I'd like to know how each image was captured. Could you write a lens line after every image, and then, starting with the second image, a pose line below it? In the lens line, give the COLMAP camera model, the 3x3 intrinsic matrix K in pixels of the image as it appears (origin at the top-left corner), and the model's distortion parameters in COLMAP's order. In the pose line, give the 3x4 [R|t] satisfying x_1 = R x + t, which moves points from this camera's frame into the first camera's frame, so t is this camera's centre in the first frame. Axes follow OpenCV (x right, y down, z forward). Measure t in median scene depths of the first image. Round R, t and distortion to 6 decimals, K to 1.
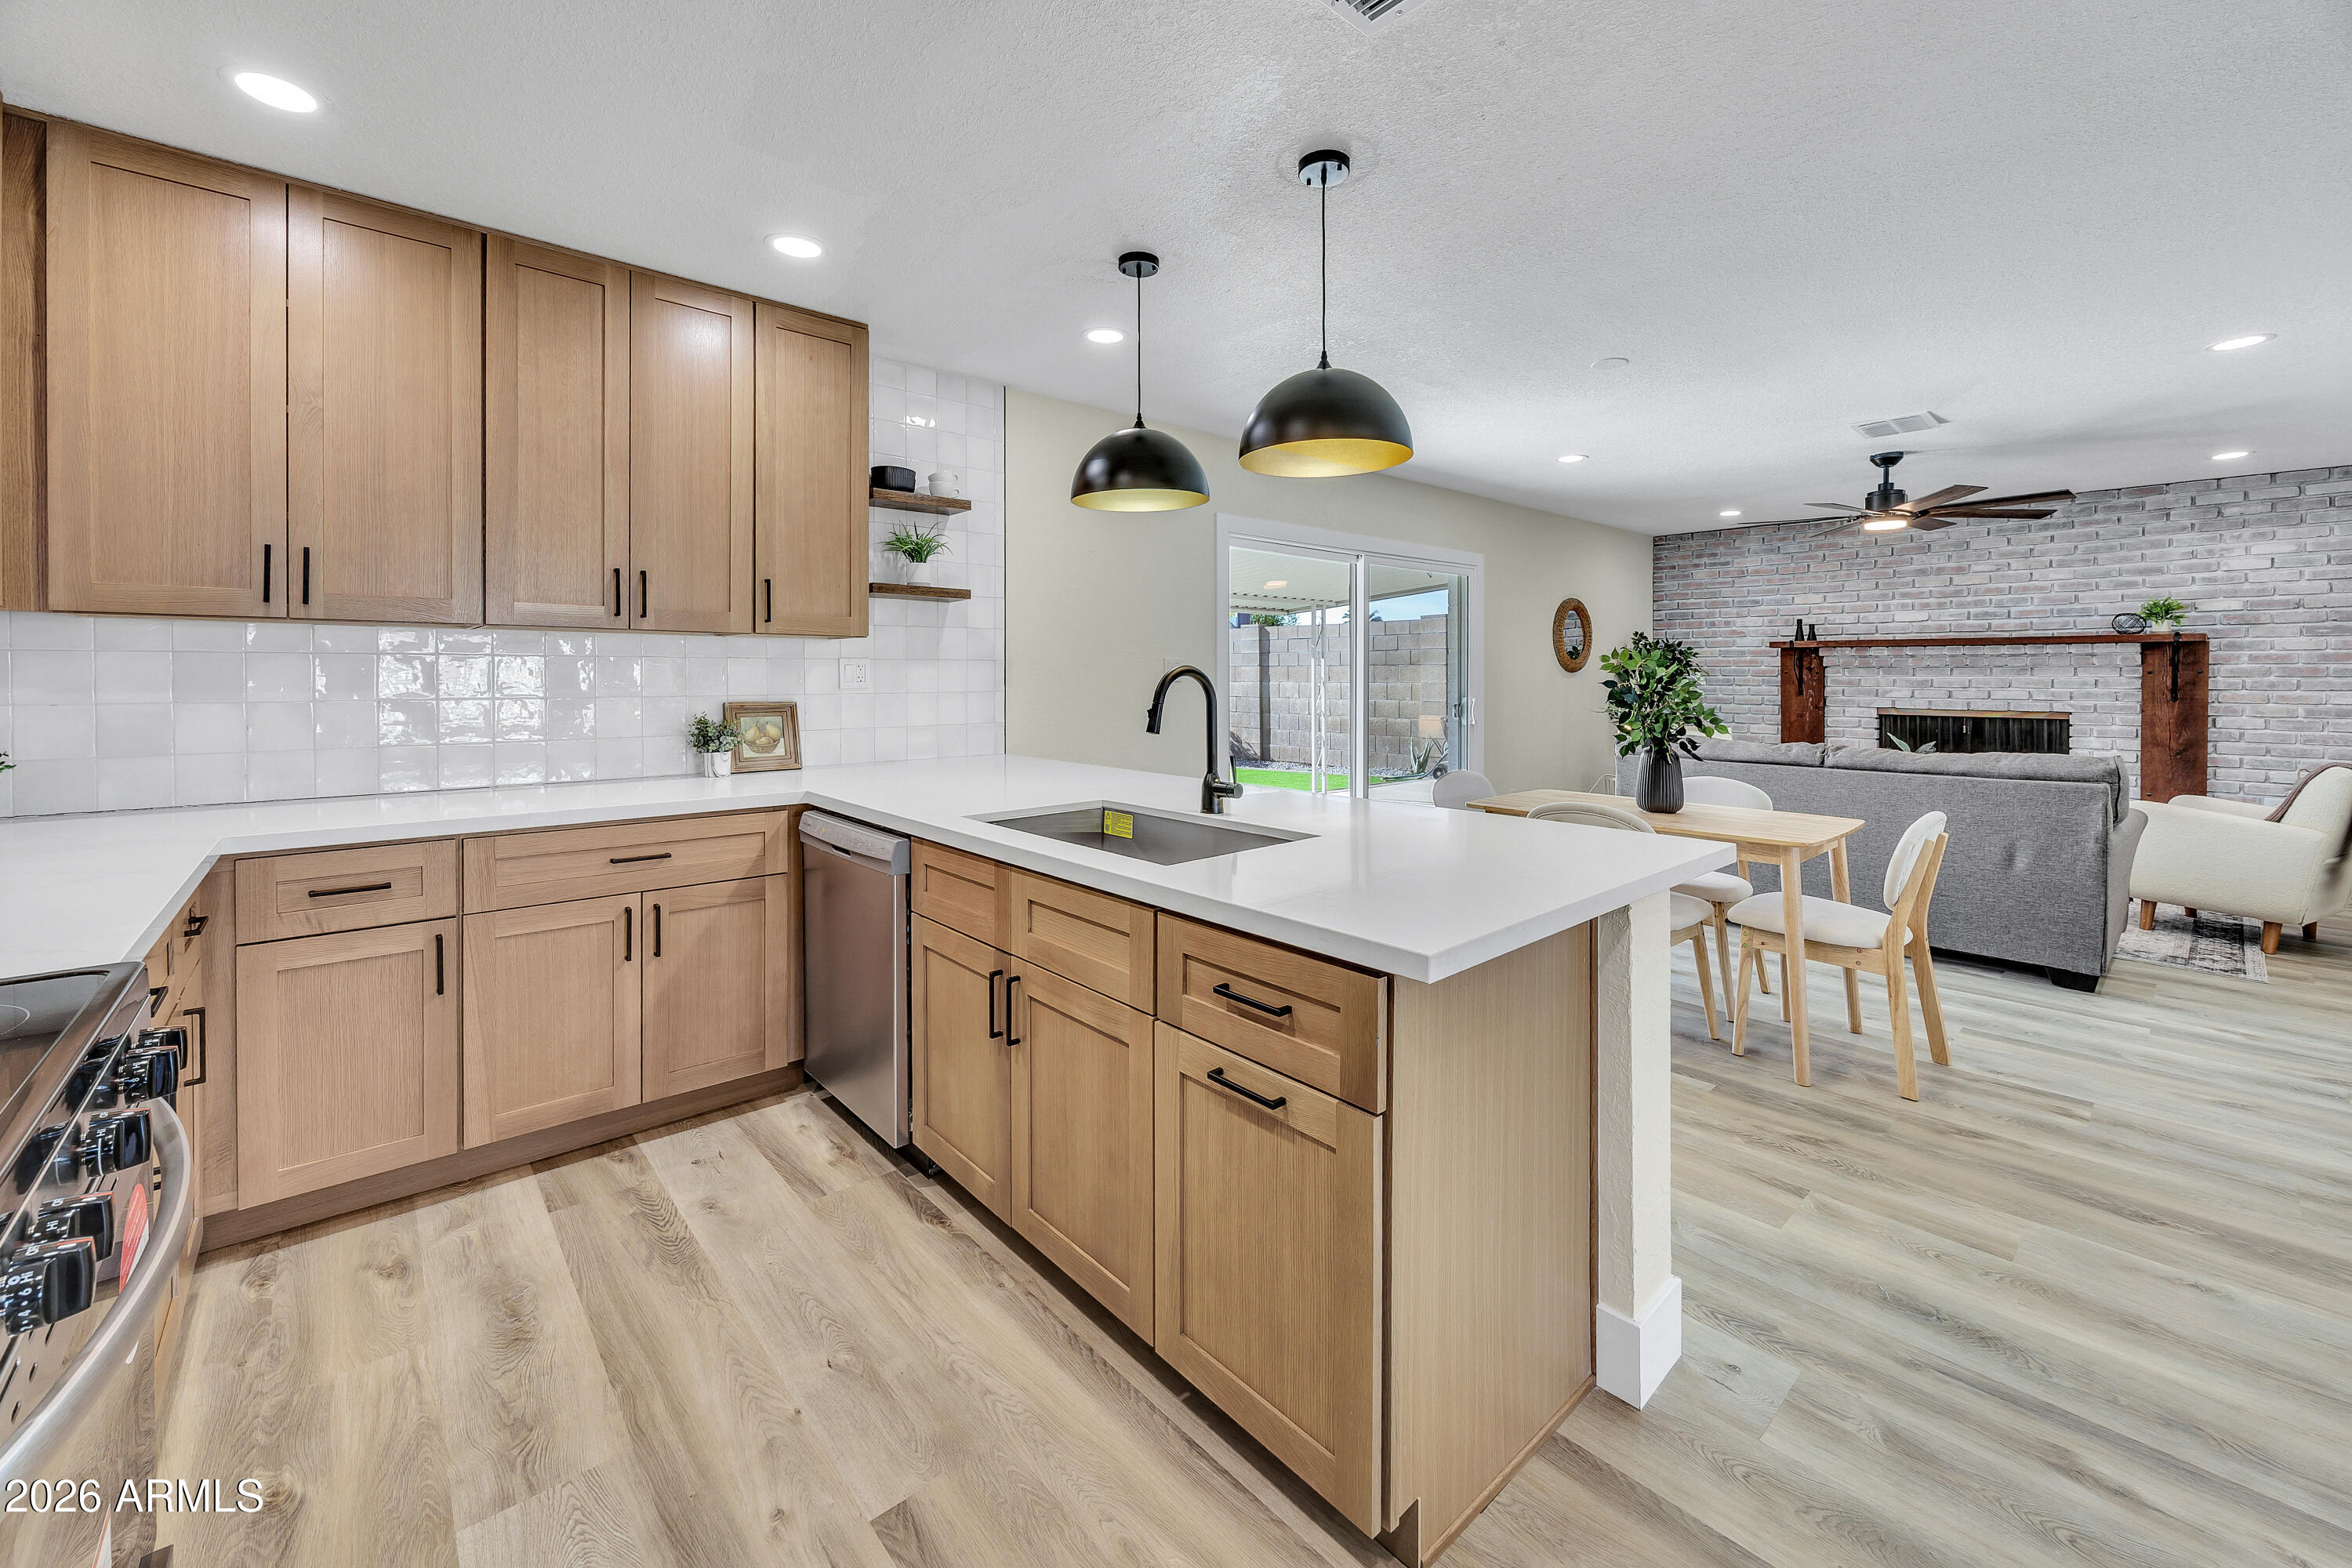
lens RADIAL K [[930.2, 0, 1174.7], [0, 930.2, 682.2], [0, 0, 1]] dist [-0.000958, -0.000012]
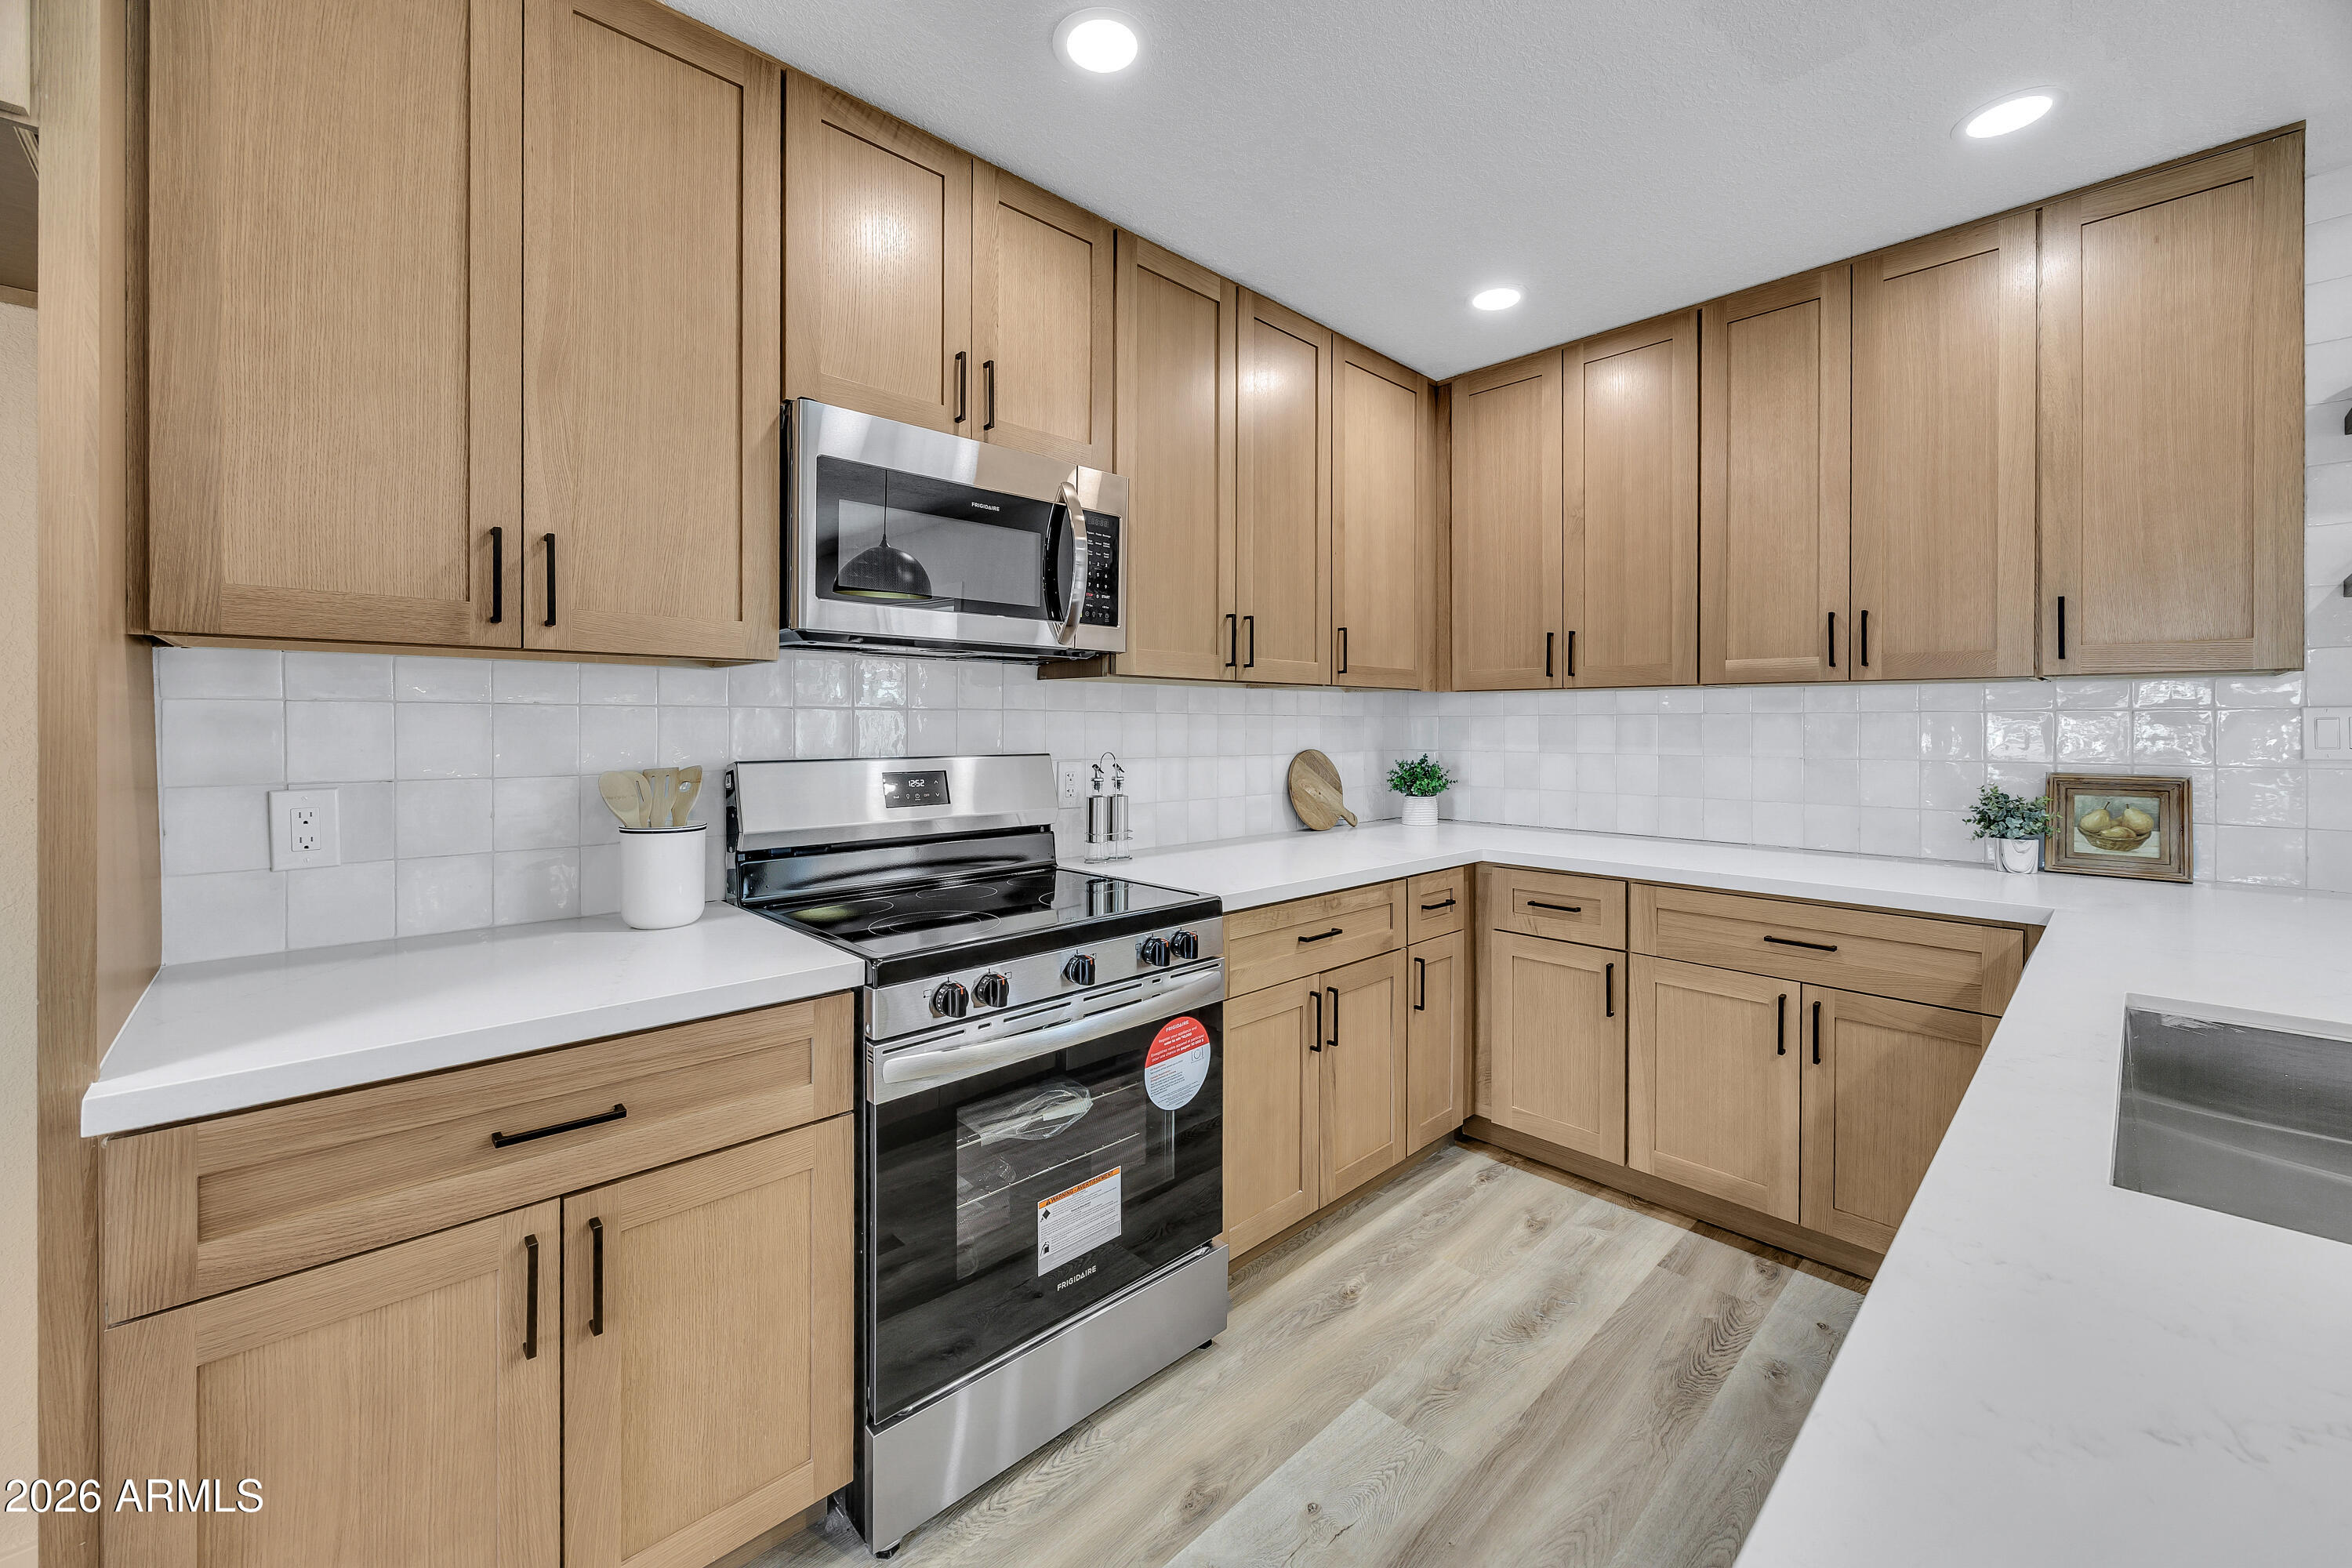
lens RADIAL K [[933.7, 0, 1173.1], [0, 933.7, 729.1], [0, 0, 1]] dist [0.000011, -0.000196]
pose [[0.028660, 0.000574, -0.999589, 0.289010], [-0.009959, 0.999950, 0.000288, -0.006976], [0.999540, 0.009947, 0.028664, 0.387505]]
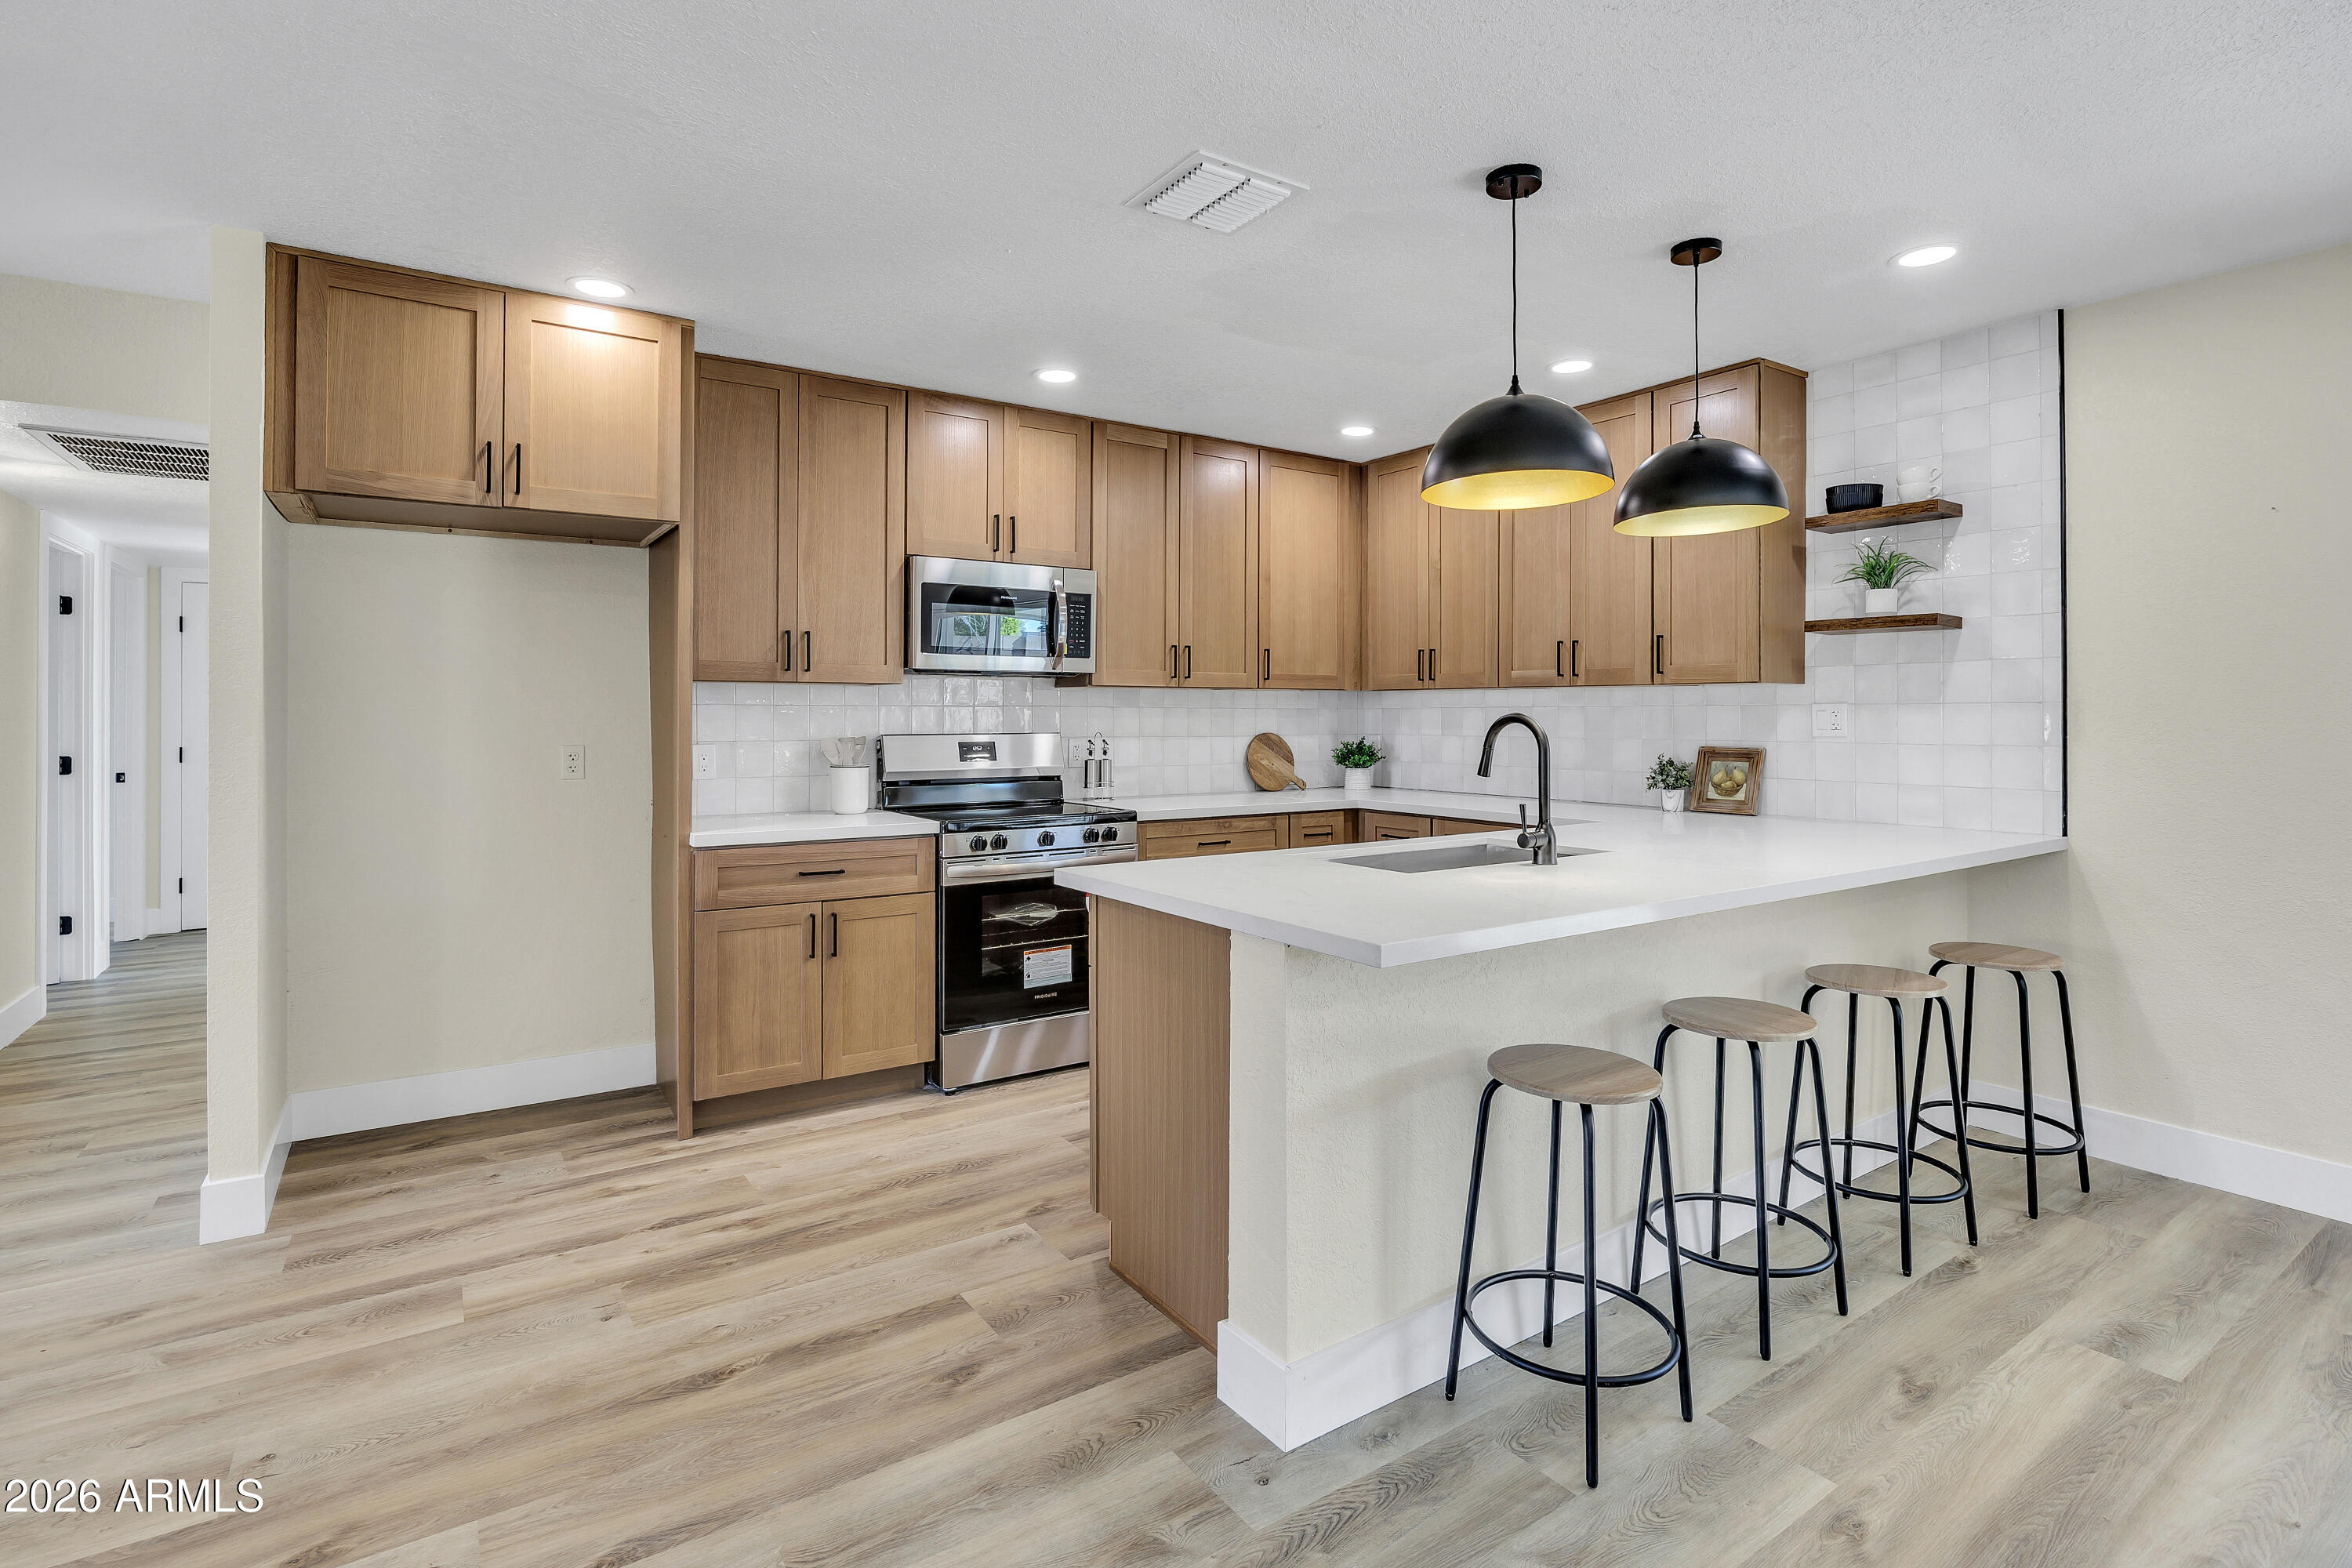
lens RADIAL K [[1104.6, 0, 1165.3], [0, 1104.6, 710.6], [0, 0, 1]] dist [-0.017057, -0.000080]
pose [[-0.137828, -0.007435, -0.990428, 1.146418], [-0.009844, 0.999933, -0.006137, -0.007838], [0.990407, 0.008904, -0.137892, 0.721623]]
